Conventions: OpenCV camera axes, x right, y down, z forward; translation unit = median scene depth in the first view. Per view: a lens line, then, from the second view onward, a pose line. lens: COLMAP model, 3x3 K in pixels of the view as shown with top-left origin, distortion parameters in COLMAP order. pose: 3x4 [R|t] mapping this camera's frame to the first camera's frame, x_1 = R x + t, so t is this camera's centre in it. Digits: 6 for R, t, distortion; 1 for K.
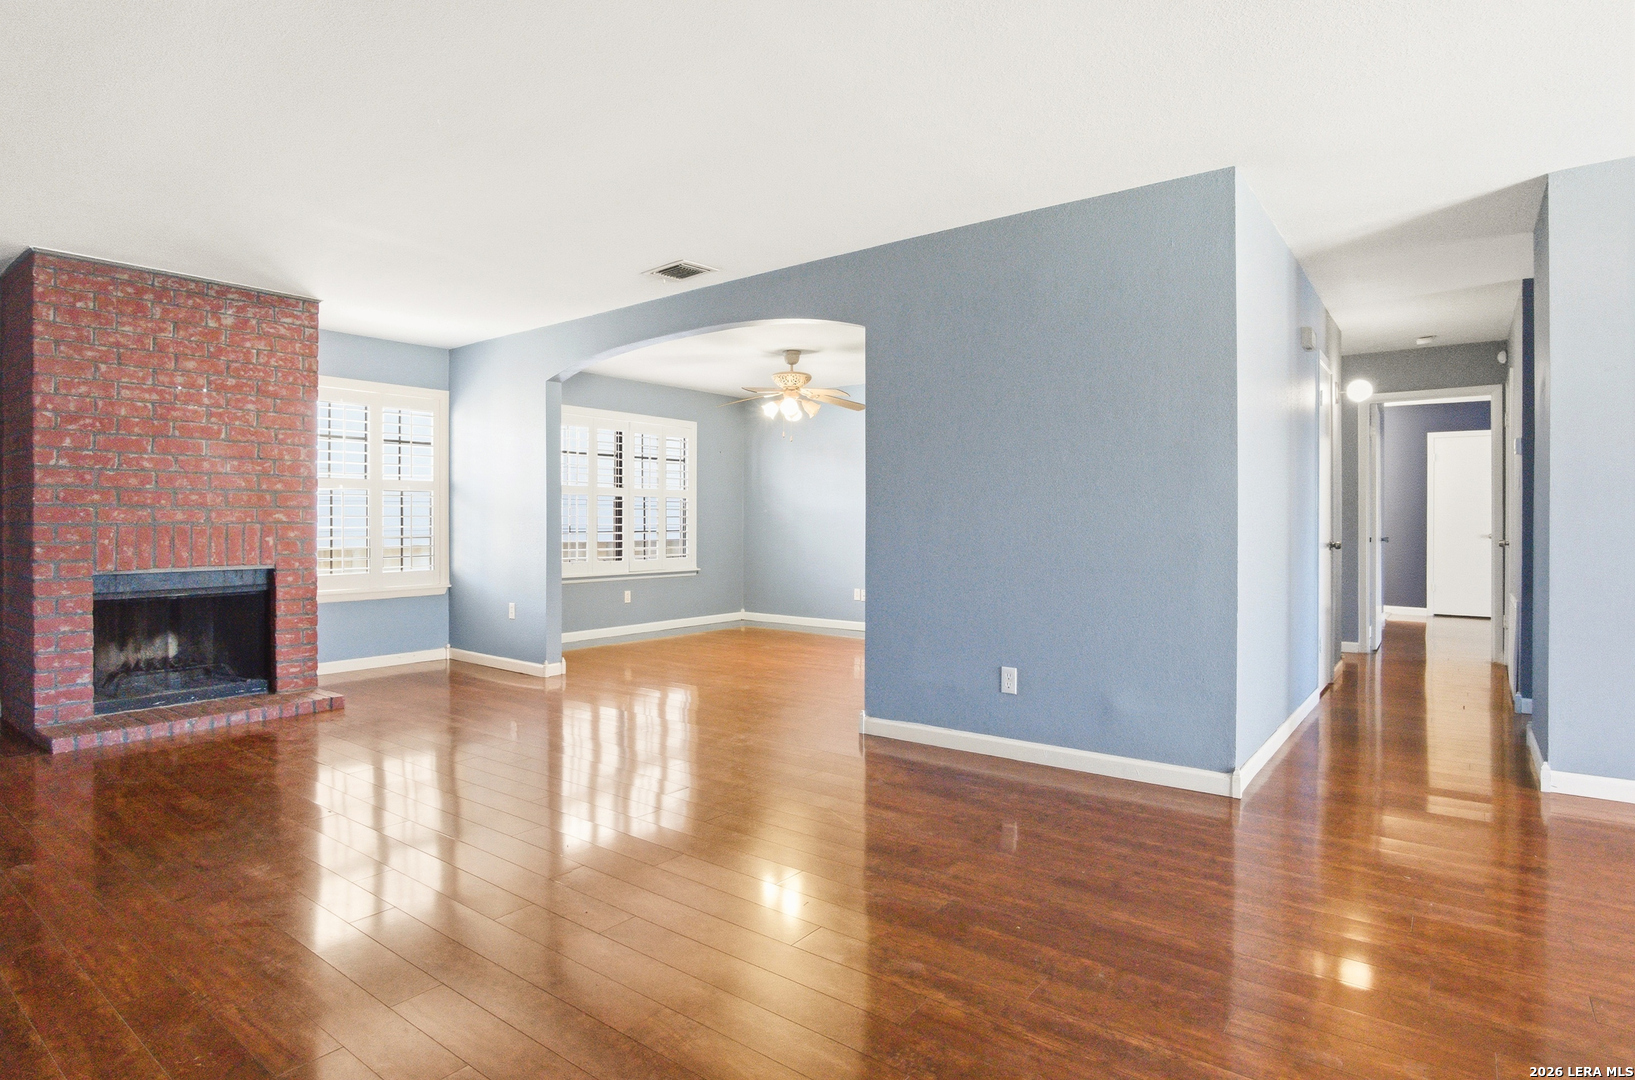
lens RADIAL K [[856.4, 0, 815.9], [0, 856.4, 529.4], [0, 0, 1]] dist [-0.017376, 0.000410]
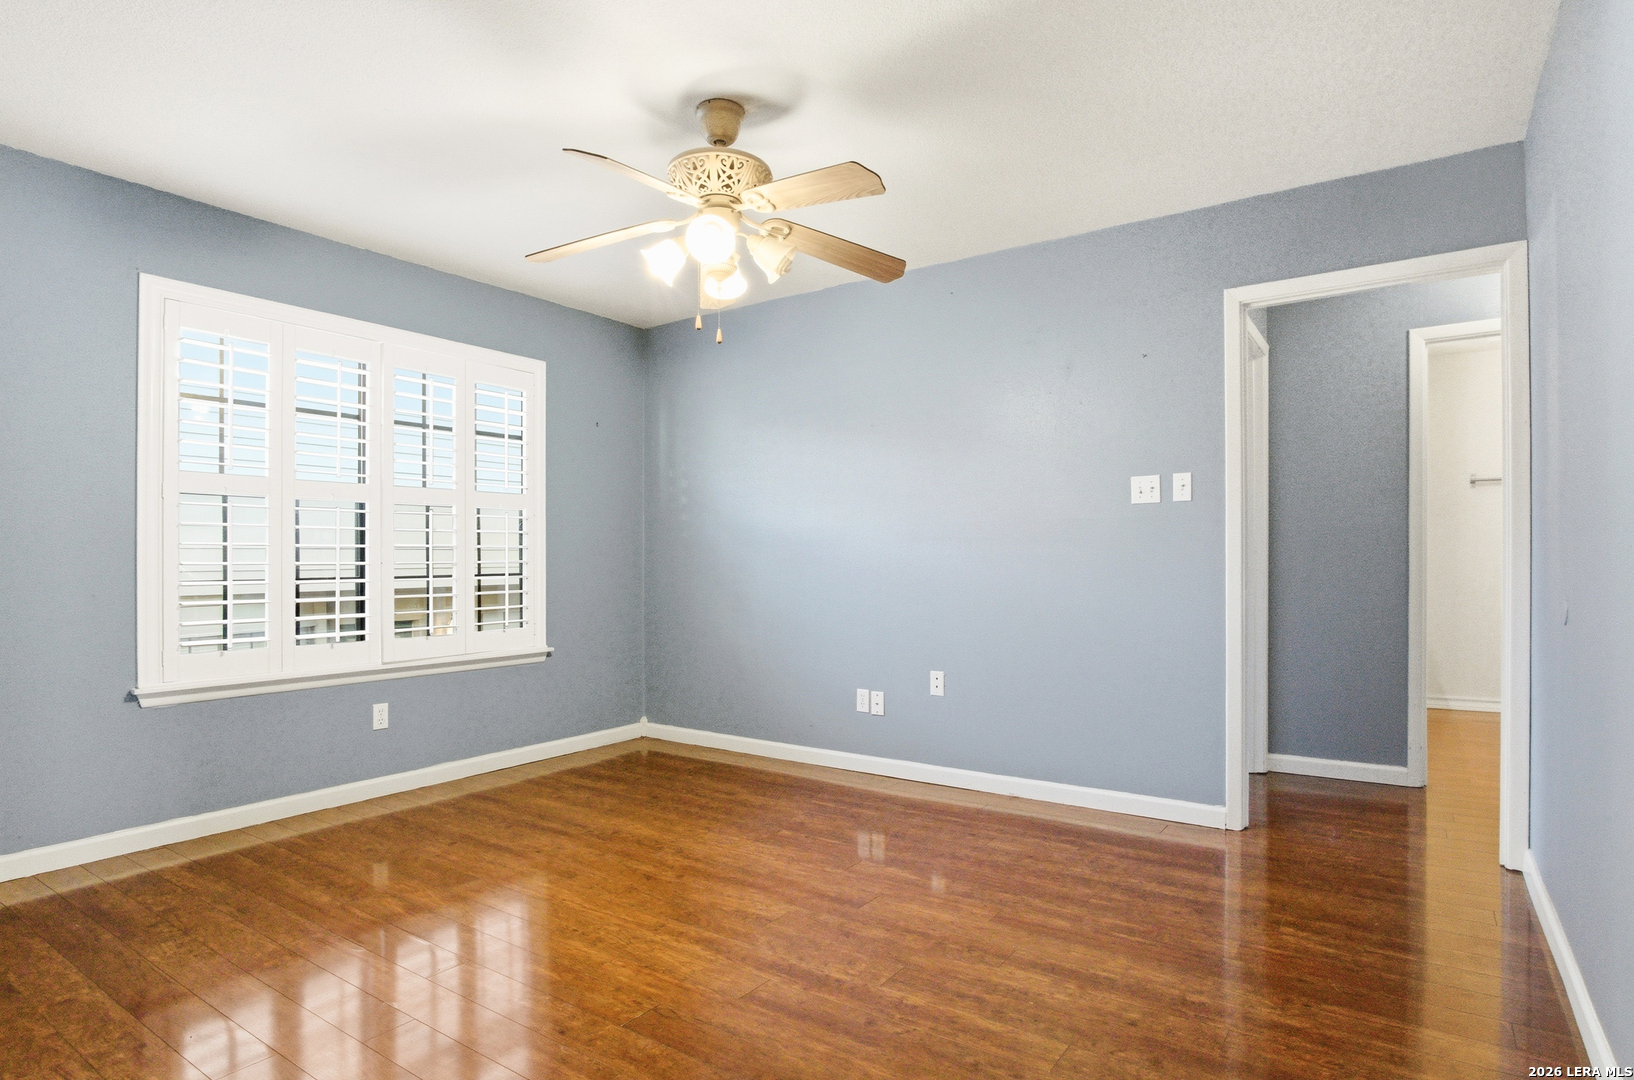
lens RADIAL K [[869.6, 0, 819.4], [0, 869.6, 559.3], [0, 0, 1]] dist [-0.024501, -0.000297]
pose [[0.998494, -0.003989, 0.054713, -0.008227], [0.004447, 0.999956, -0.008254, -0.004062], [-0.054678, 0.008485, 0.998468, 0.857506]]
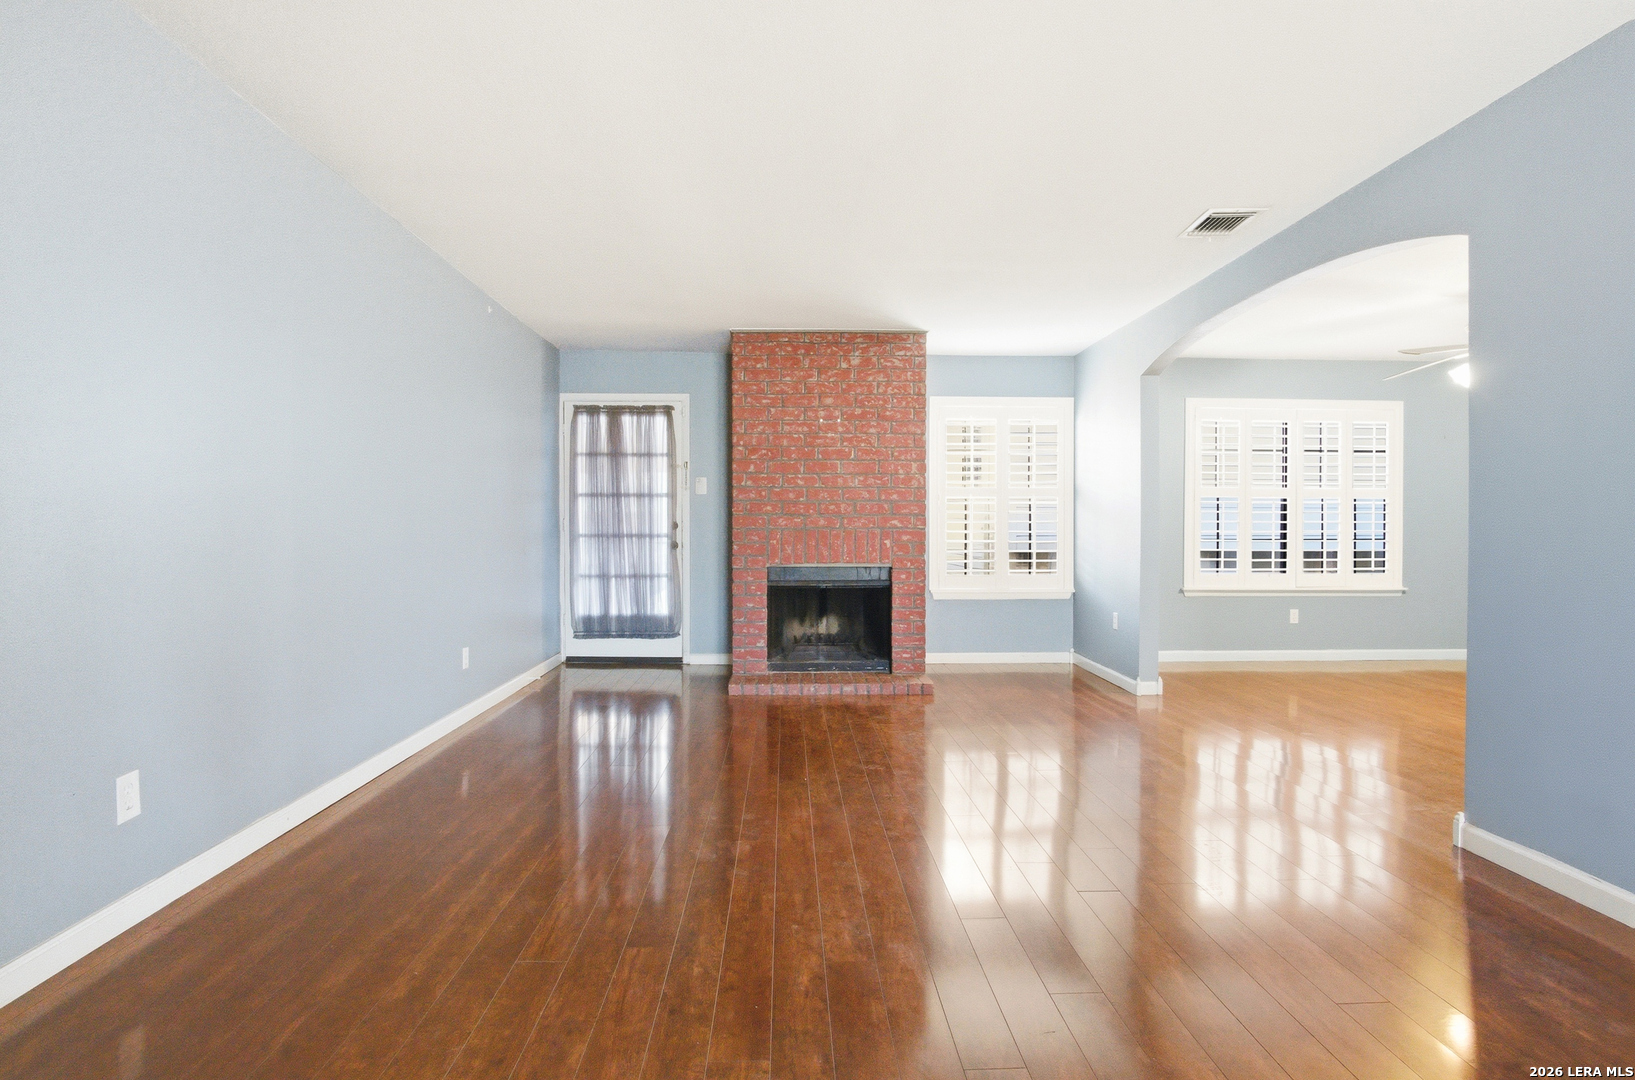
lens RADIAL K [[856.4, 0, 815.9], [0, 856.4, 529.4], [0, 0, 1]] dist [-0.017376, 0.000410]
pose [[0.641033, 0.005333, -0.767495, 0.203414], [-0.009446, 0.999955, -0.000941, -0.003586], [0.767455, 0.007853, 0.641055, 0.166846]]
